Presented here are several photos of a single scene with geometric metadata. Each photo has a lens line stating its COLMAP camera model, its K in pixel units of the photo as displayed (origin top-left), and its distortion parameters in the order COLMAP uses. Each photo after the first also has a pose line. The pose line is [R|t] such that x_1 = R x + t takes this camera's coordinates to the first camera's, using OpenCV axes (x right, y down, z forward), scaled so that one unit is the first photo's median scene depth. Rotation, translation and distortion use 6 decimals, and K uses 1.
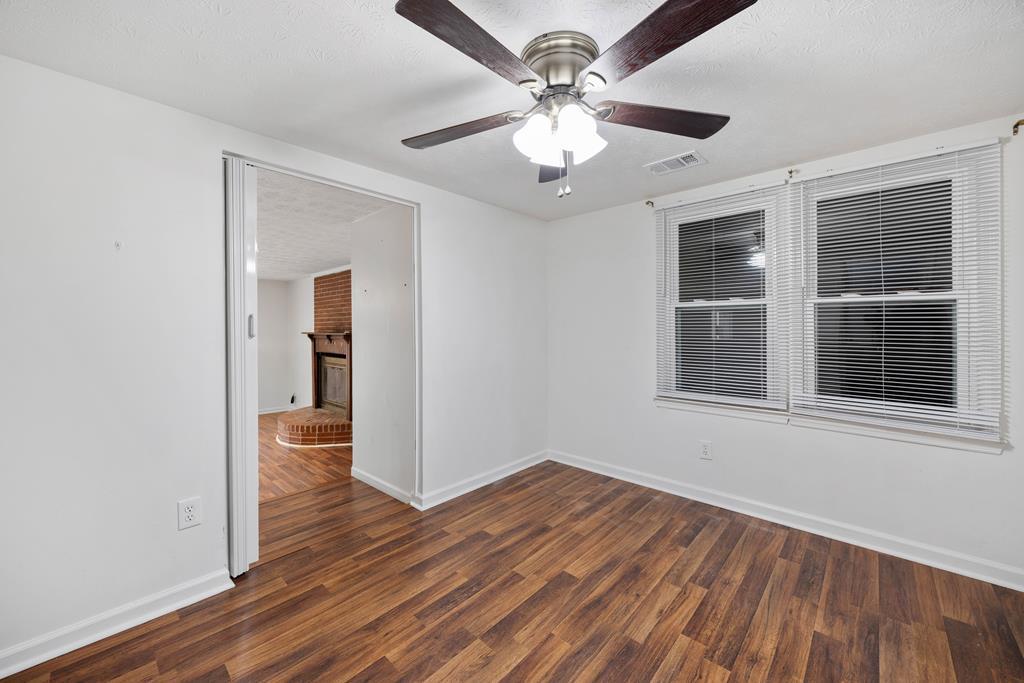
lens RADIAL K [[397.0, 0, 508.5], [0, 397.0, 326.4], [0, 0, 1]] dist [-0.001478, -0.000086]
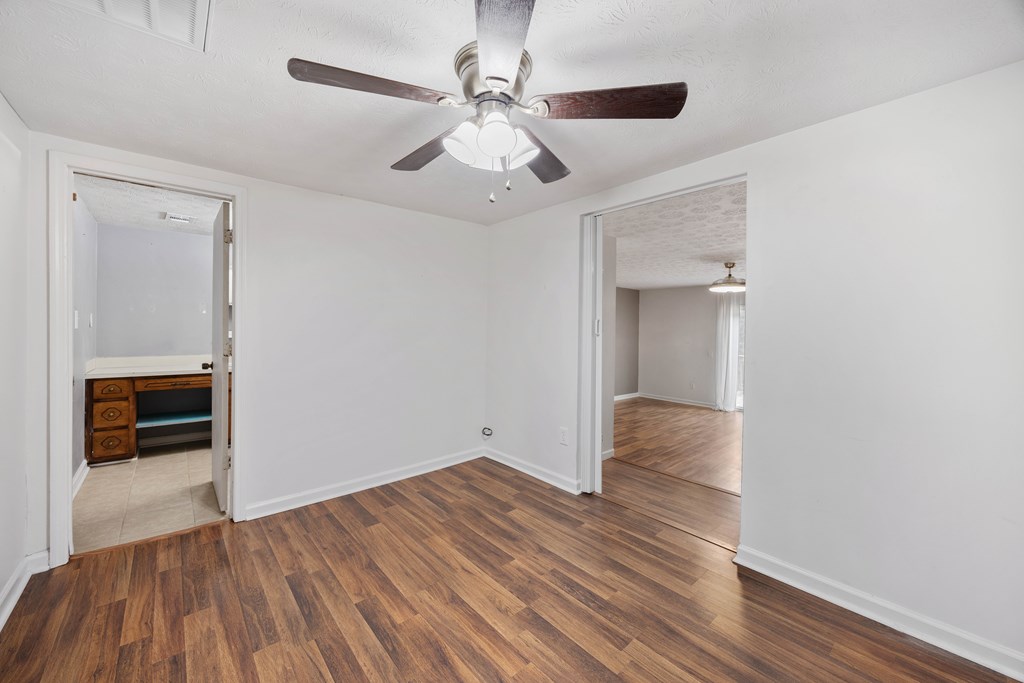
lens RADIAL K [[393.1, 0, 510.2], [0, 393.1, 342.0], [0, 0, 1]] dist [-0.000687, 0.000113]
pose [[-0.110118, 0.042080, -0.993027, 0.929393], [-0.000609, 0.999100, 0.042405, -0.018027], [0.993918, 0.005275, -0.109993, 0.976614]]
